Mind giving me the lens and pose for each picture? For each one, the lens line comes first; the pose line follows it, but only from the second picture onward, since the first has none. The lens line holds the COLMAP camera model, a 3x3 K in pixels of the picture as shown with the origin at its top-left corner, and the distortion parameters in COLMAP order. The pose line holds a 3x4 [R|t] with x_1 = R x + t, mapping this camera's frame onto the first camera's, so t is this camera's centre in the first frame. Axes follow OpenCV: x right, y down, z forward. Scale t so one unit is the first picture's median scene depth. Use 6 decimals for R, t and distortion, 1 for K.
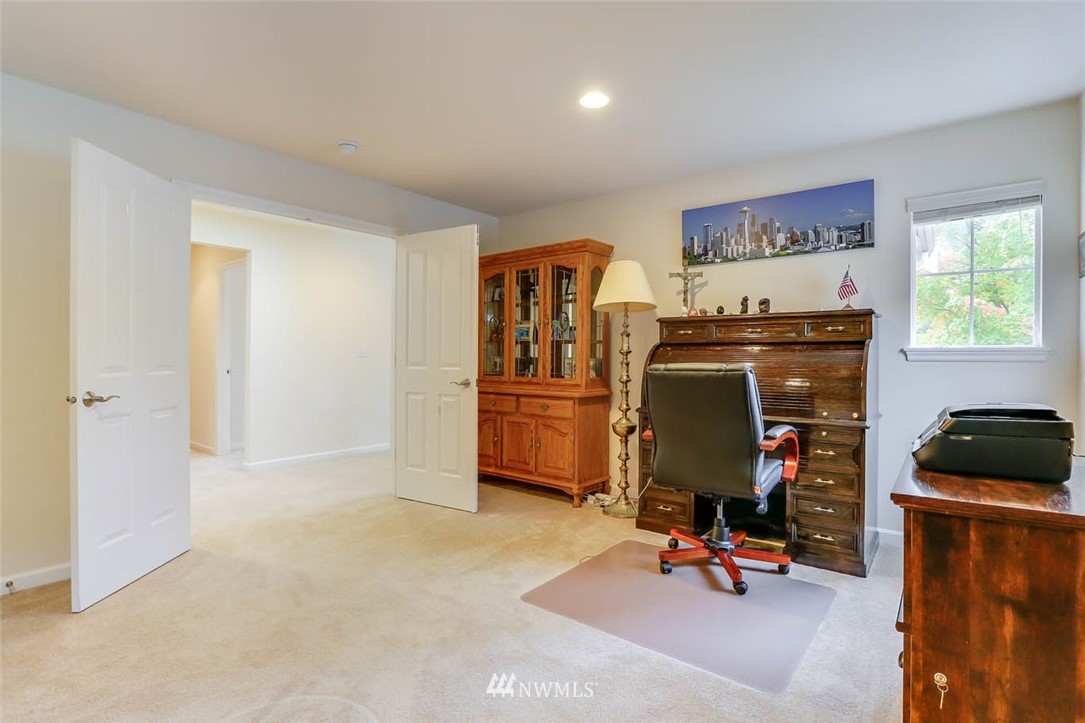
lens RADIAL K [[532.6, 0, 541.0], [0, 532.6, 360.8], [0, 0, 1]] dist [-0.023718, 0.002176]
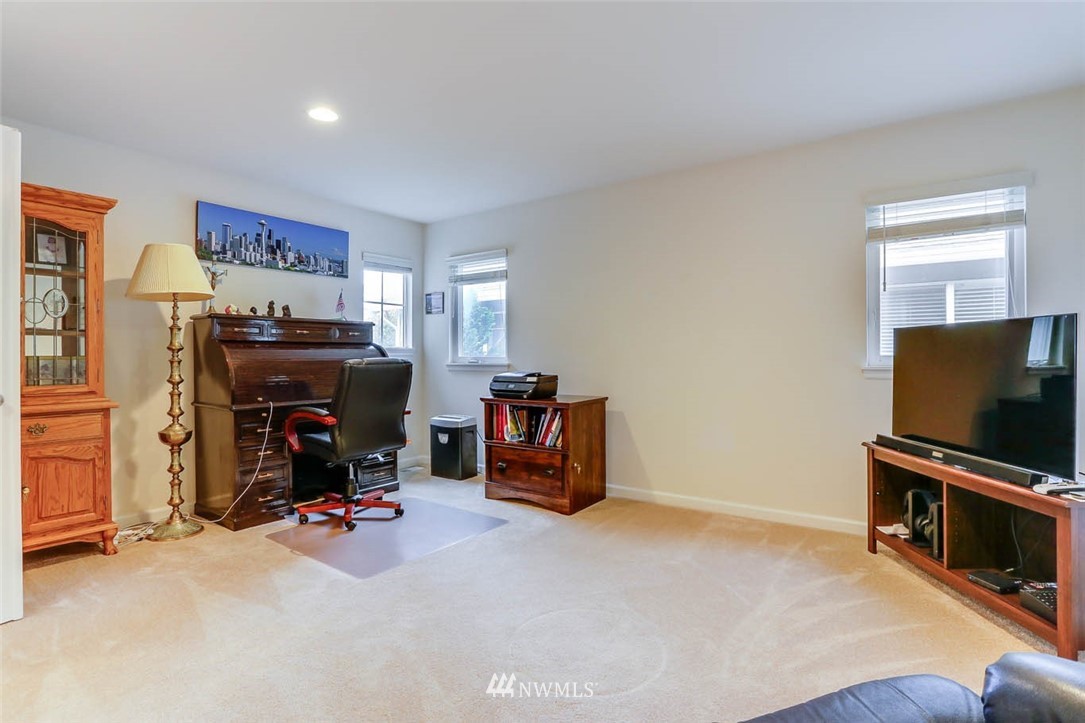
lens RADIAL K [[532.6, 0, 541.7], [0, 532.6, 354.4], [0, 0, 1]] dist [-0.023718, 0.002176]
pose [[-0.042665, -0.008049, 0.999057, -0.771030], [0.005574, 0.999950, 0.008294, -0.011661], [-0.999074, 0.005923, -0.042618, 0.461929]]
